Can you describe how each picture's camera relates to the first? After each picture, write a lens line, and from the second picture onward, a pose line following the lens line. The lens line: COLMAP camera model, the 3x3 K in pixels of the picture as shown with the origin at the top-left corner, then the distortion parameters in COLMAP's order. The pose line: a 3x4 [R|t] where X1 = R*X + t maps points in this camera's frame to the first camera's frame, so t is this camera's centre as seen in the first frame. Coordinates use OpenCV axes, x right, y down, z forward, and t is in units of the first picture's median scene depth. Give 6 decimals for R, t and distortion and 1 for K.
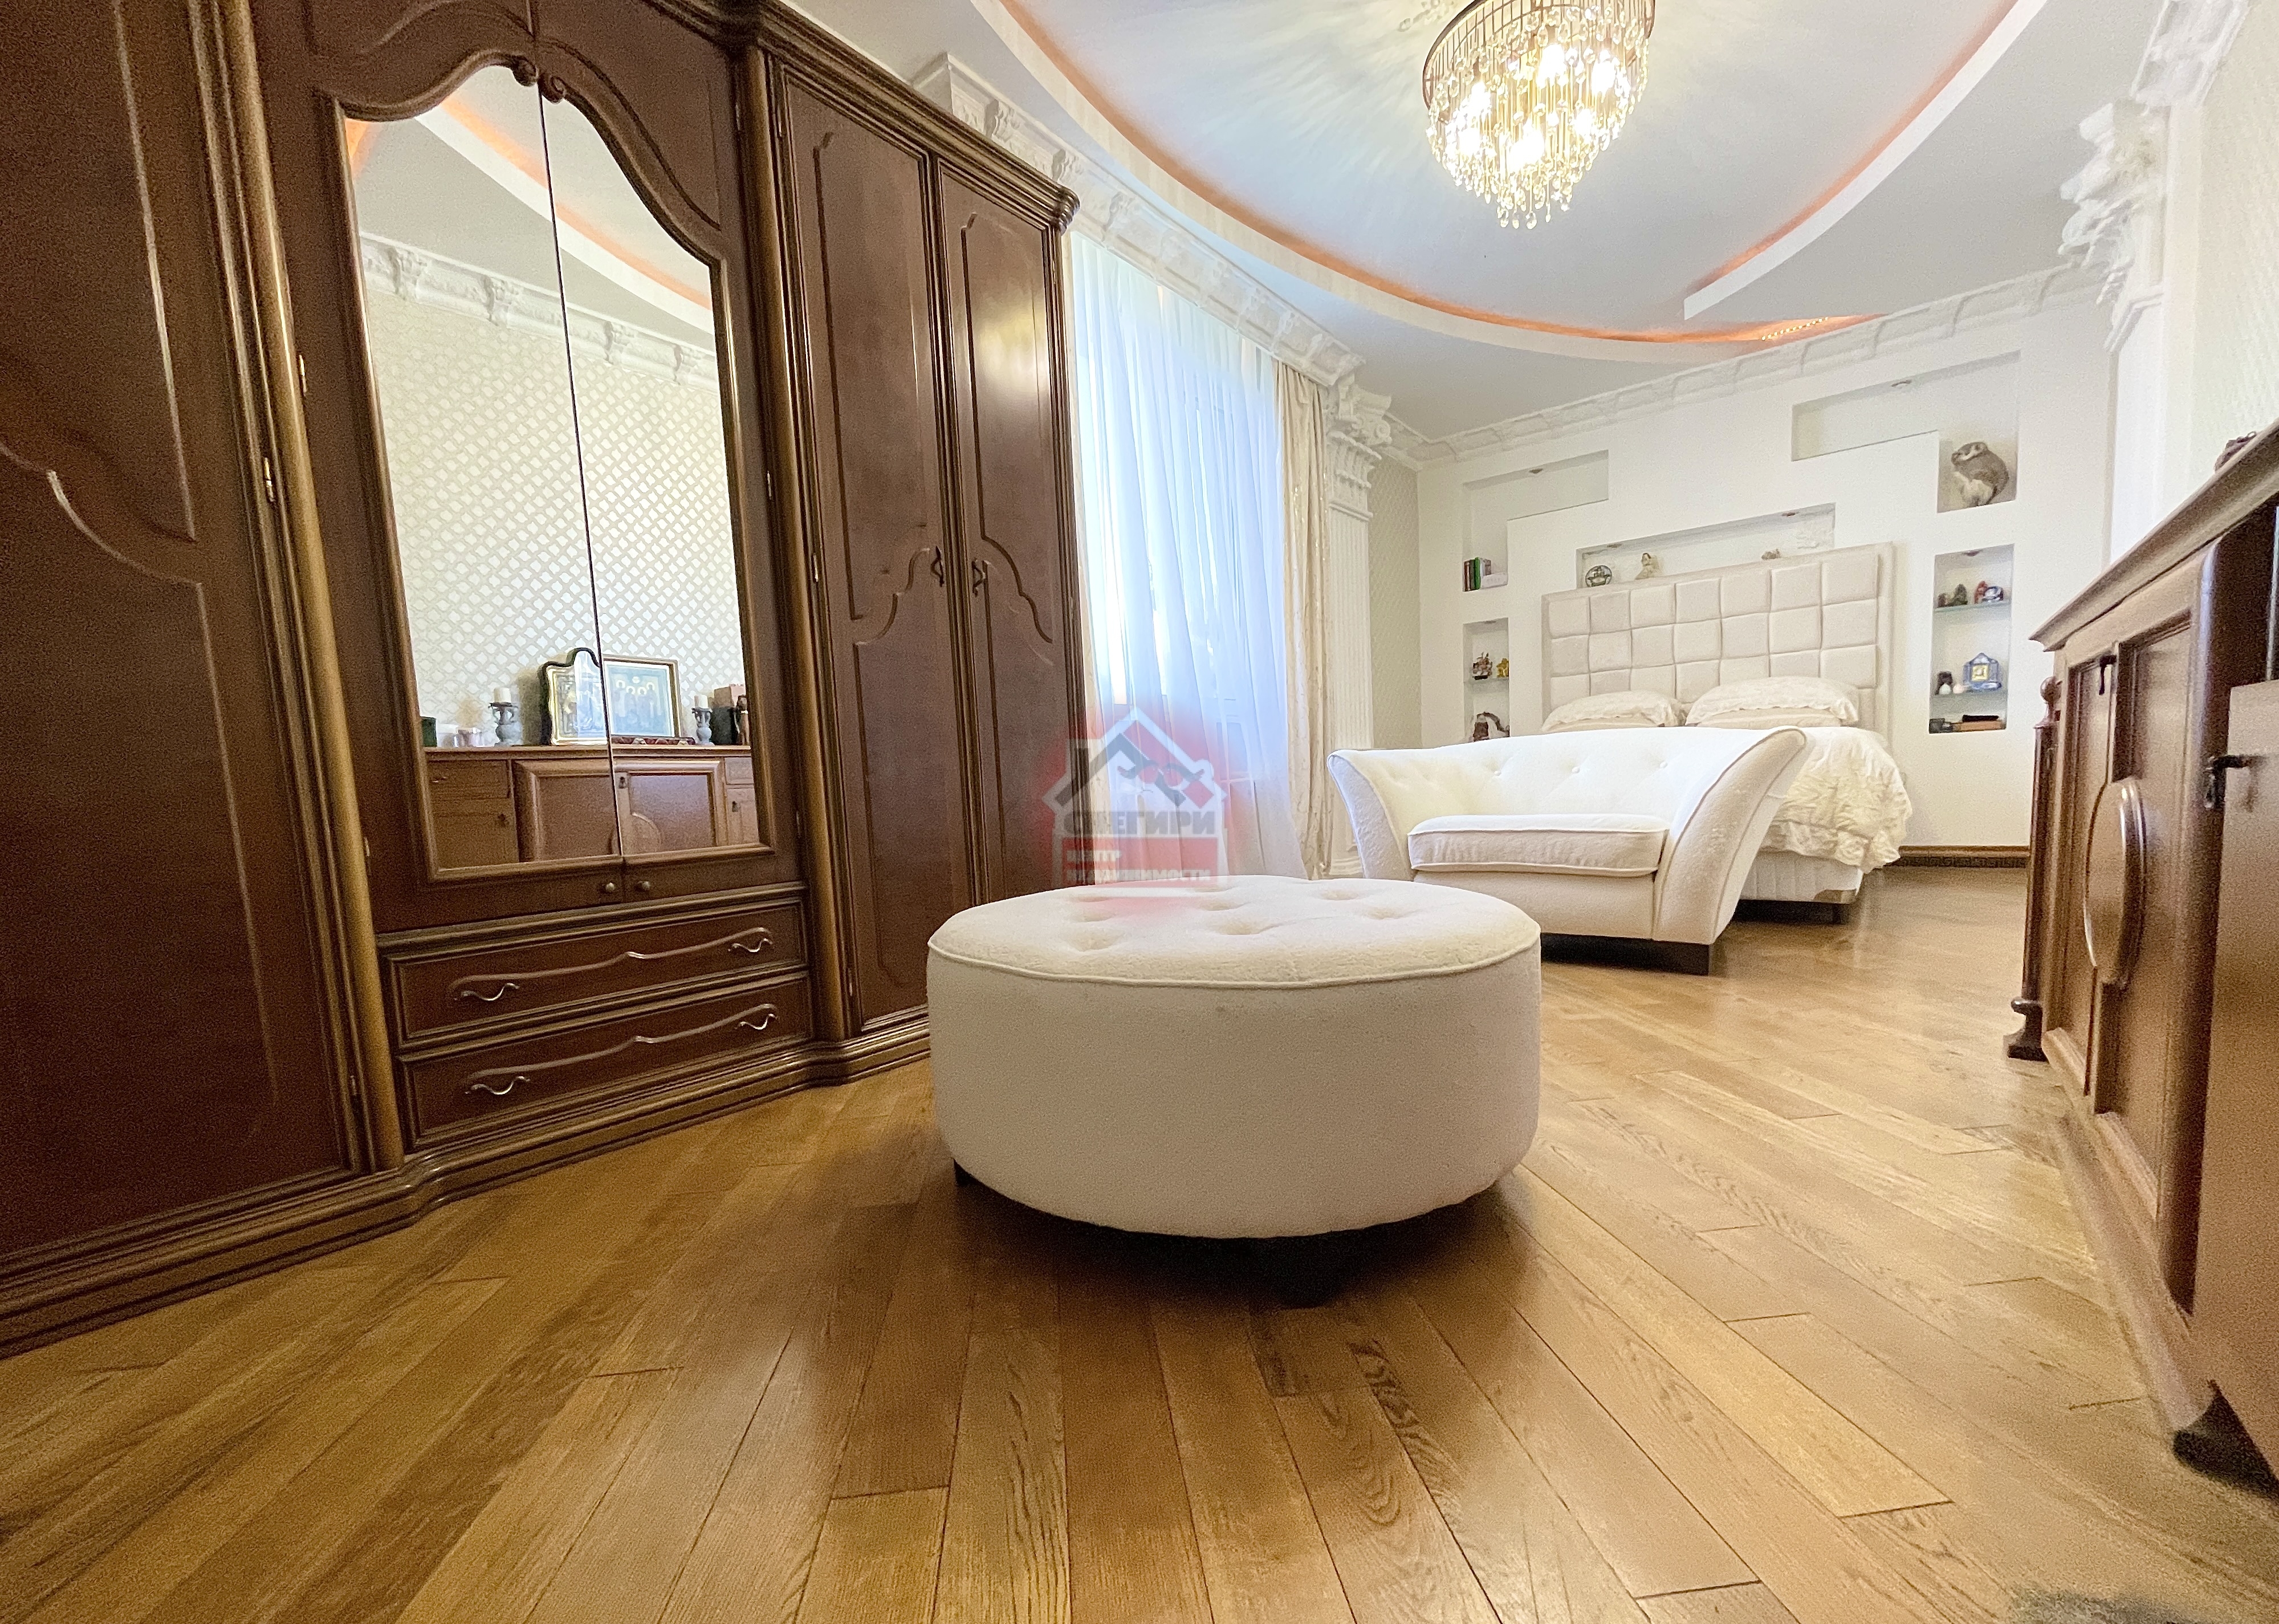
lens RADIAL K [[925.0, 0, 1140.3], [0, 925.0, 871.4], [0, 0, 1]] dist [-0.000783, -0.000991]
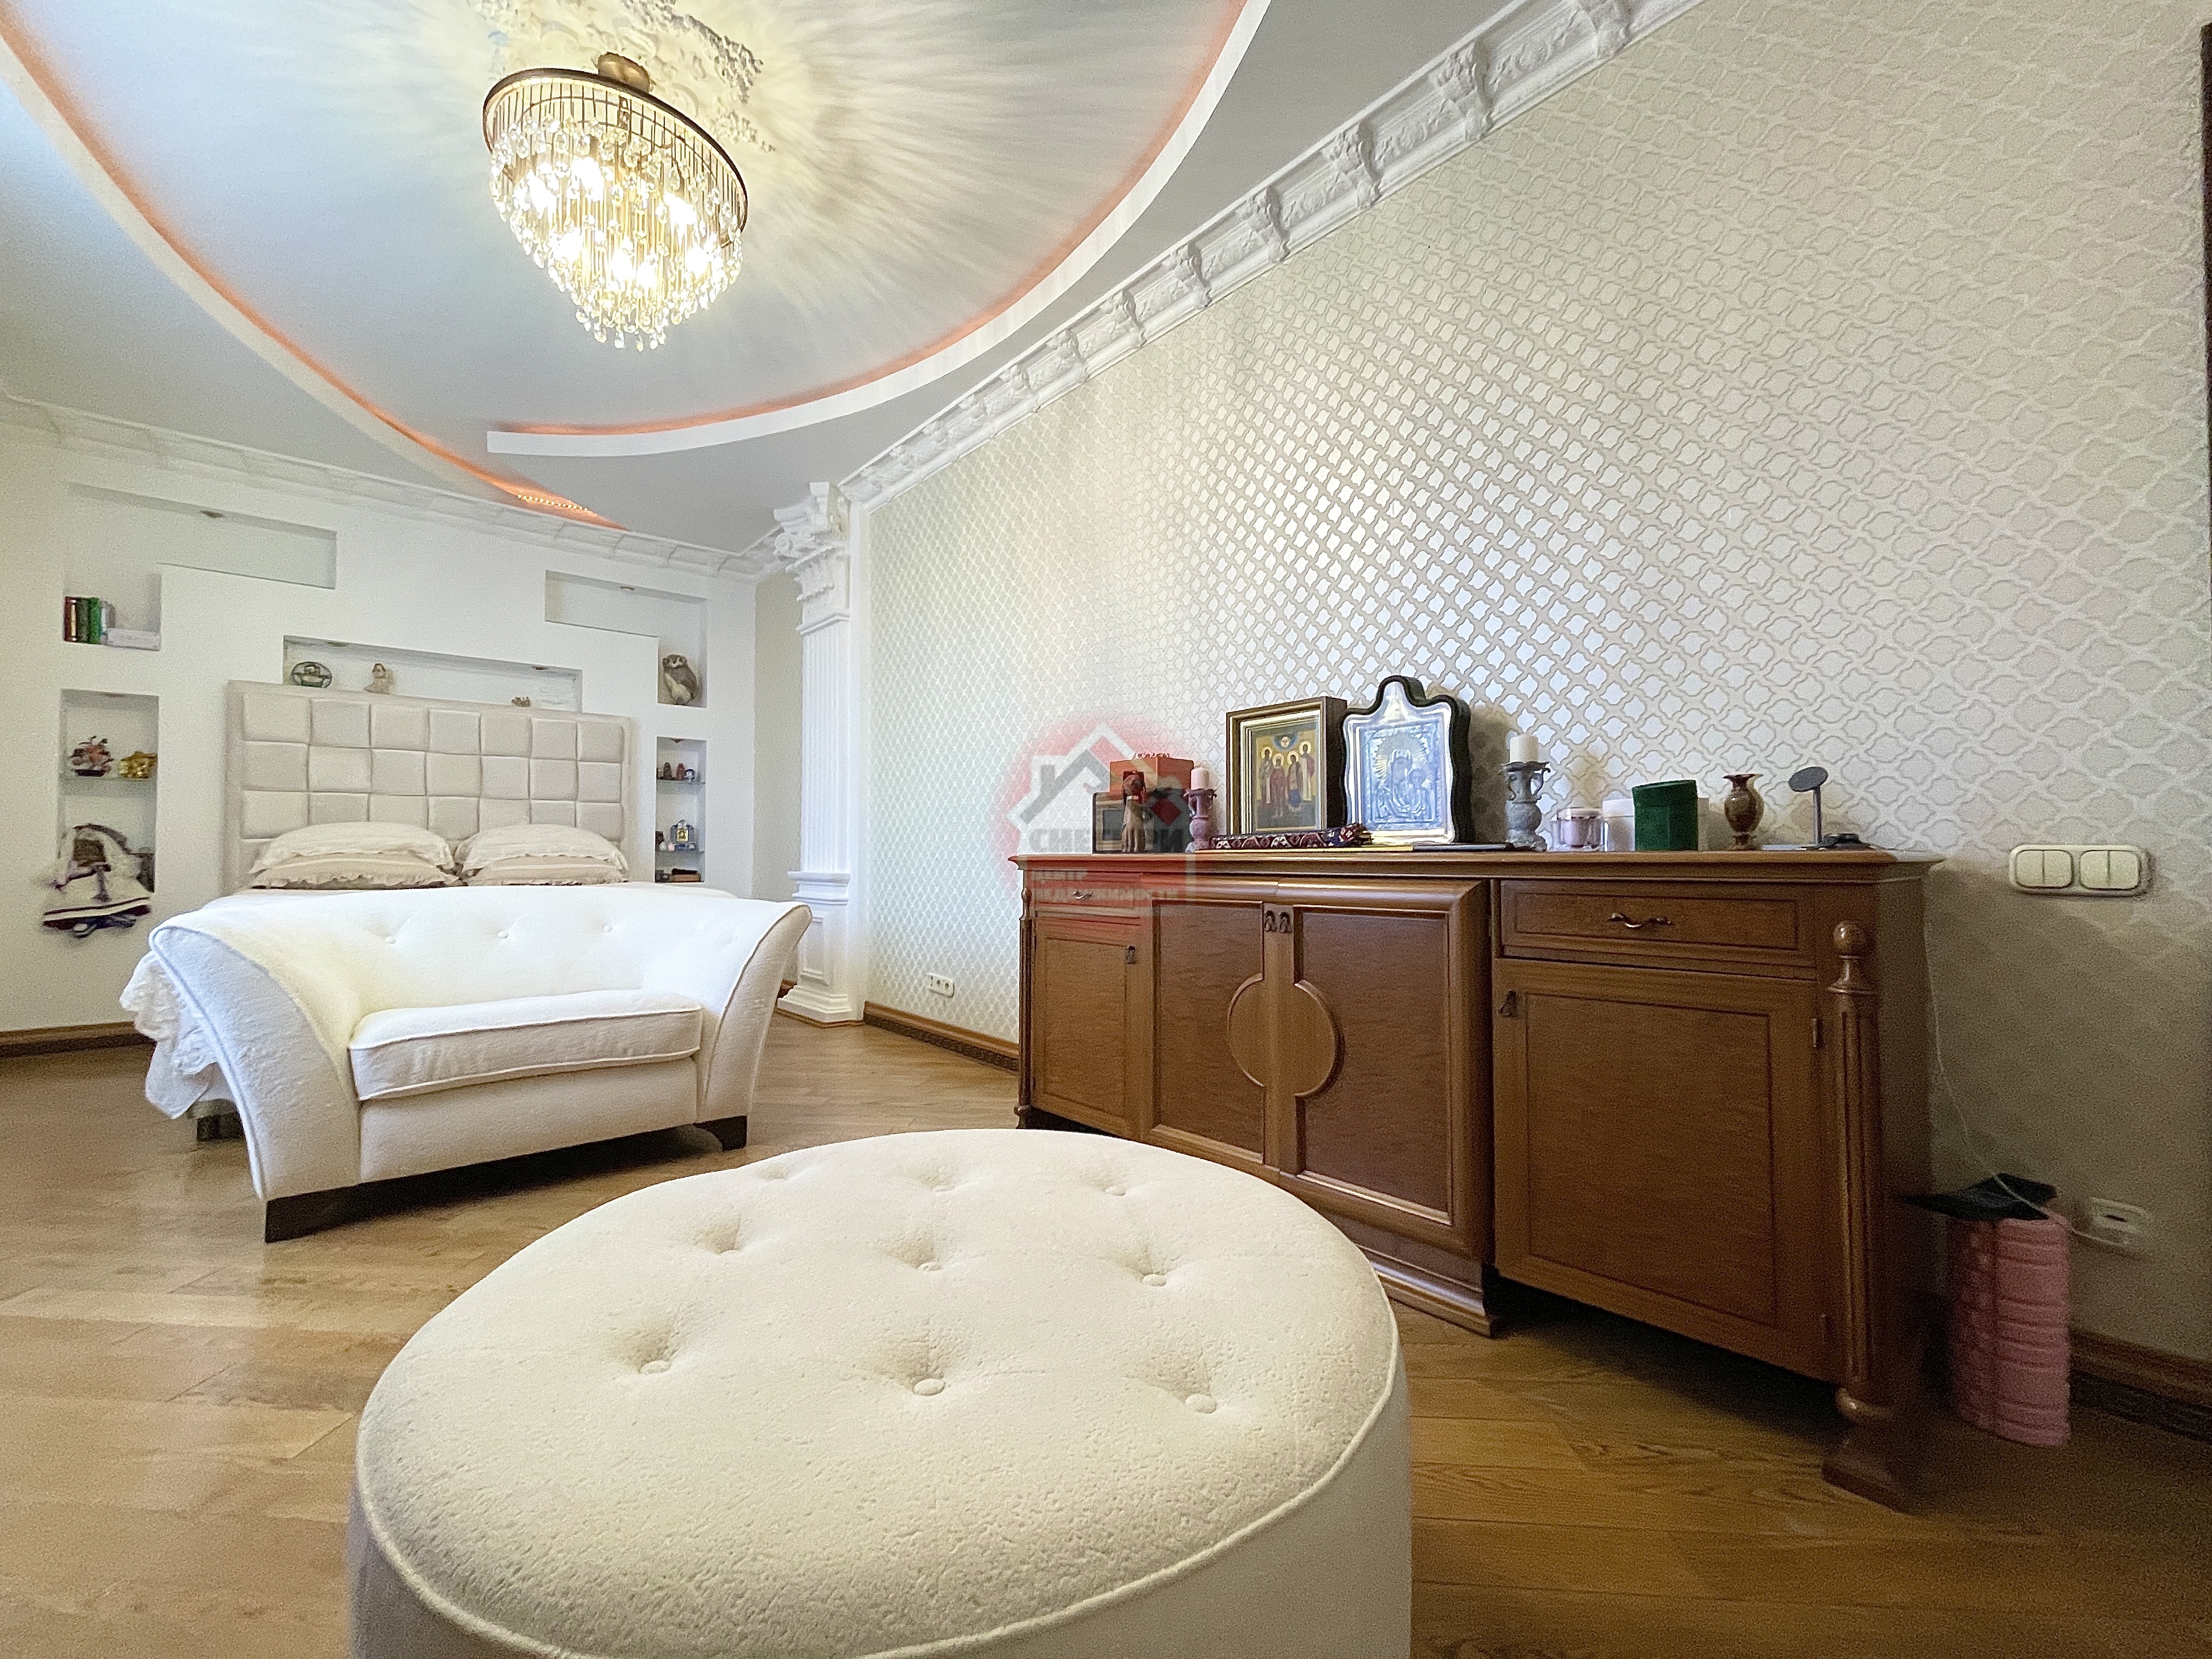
lens RADIAL K [[891.3, 0, 1100.3], [0, 891.3, 837.8], [0, 0, 1]] dist [-0.000989, -0.000761]
pose [[0.169359, 0.067499, 0.983240, -0.256592], [0.086568, 0.992777, -0.083065, -0.091832], [-0.981745, 0.099185, 0.162293, 0.367550]]
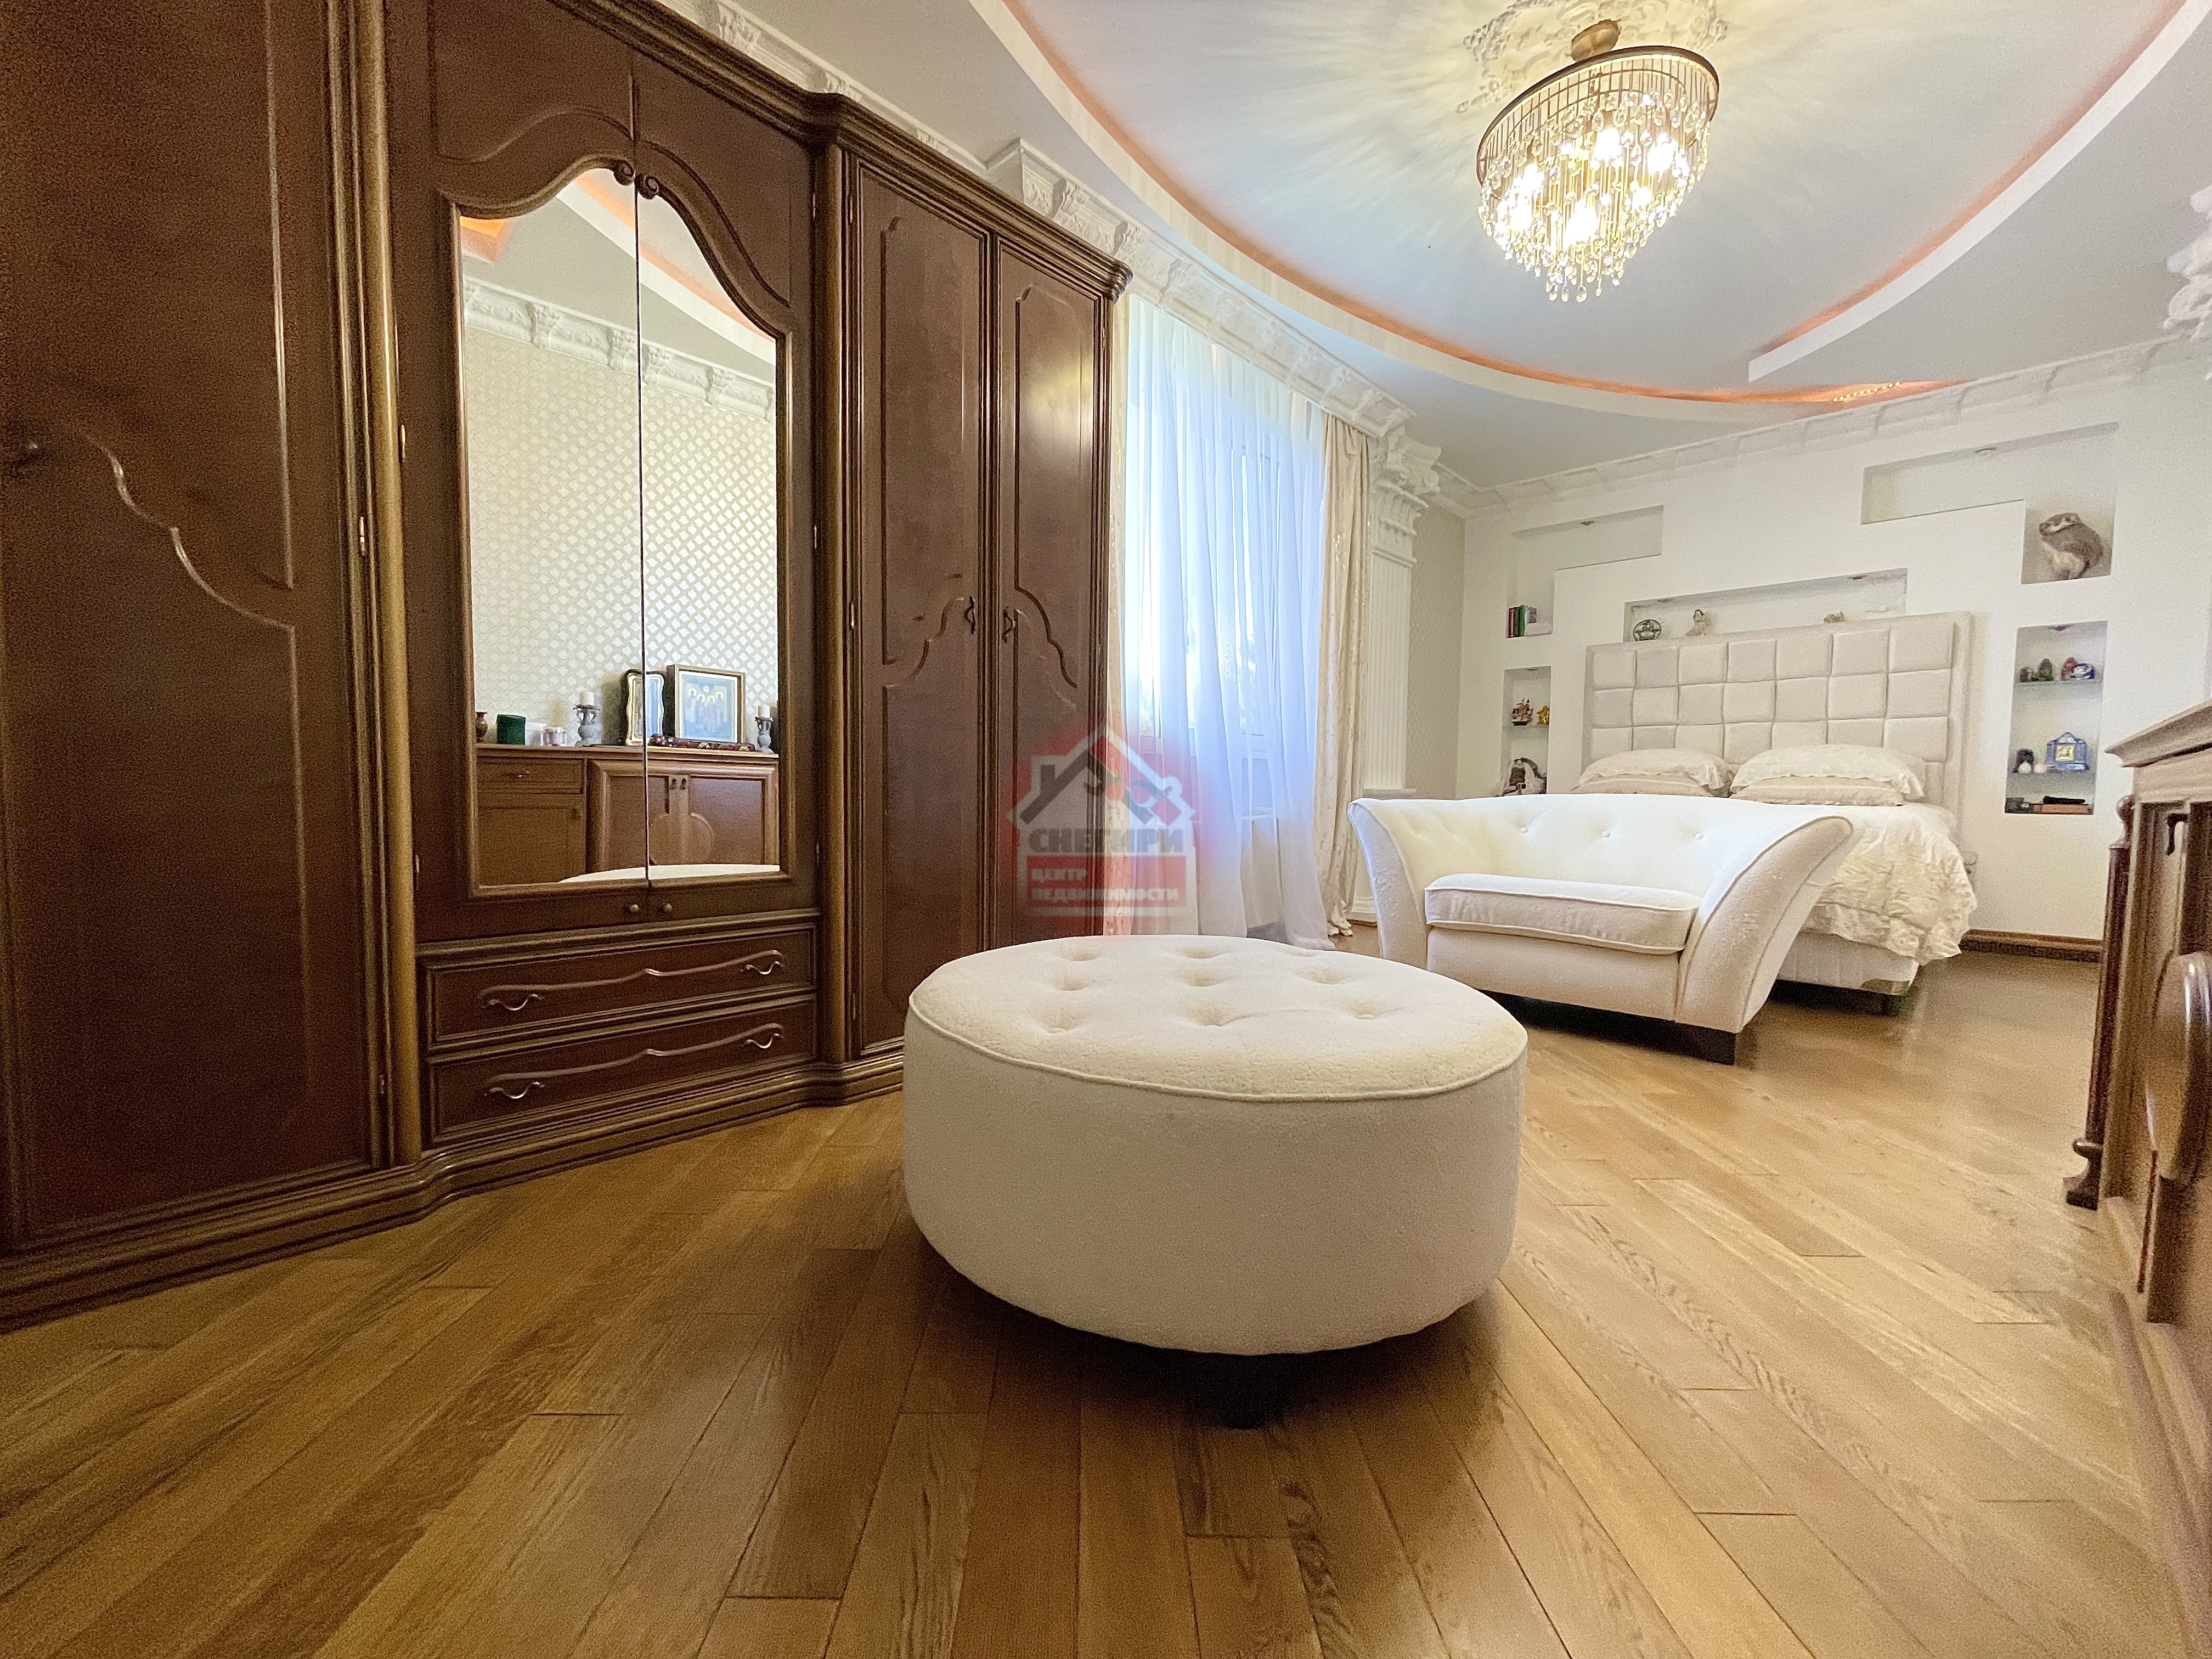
lens RADIAL K [[891.3, 0, 1096.4], [0, 891.3, 837.0], [0, 0, 1]] dist [-0.000989, -0.000761]
pose [[0.993119, 0.067812, -0.095475, 0.026959], [-0.071686, 0.996712, -0.037753, -0.034999], [0.092601, 0.044338, 0.994716, 0.011757]]
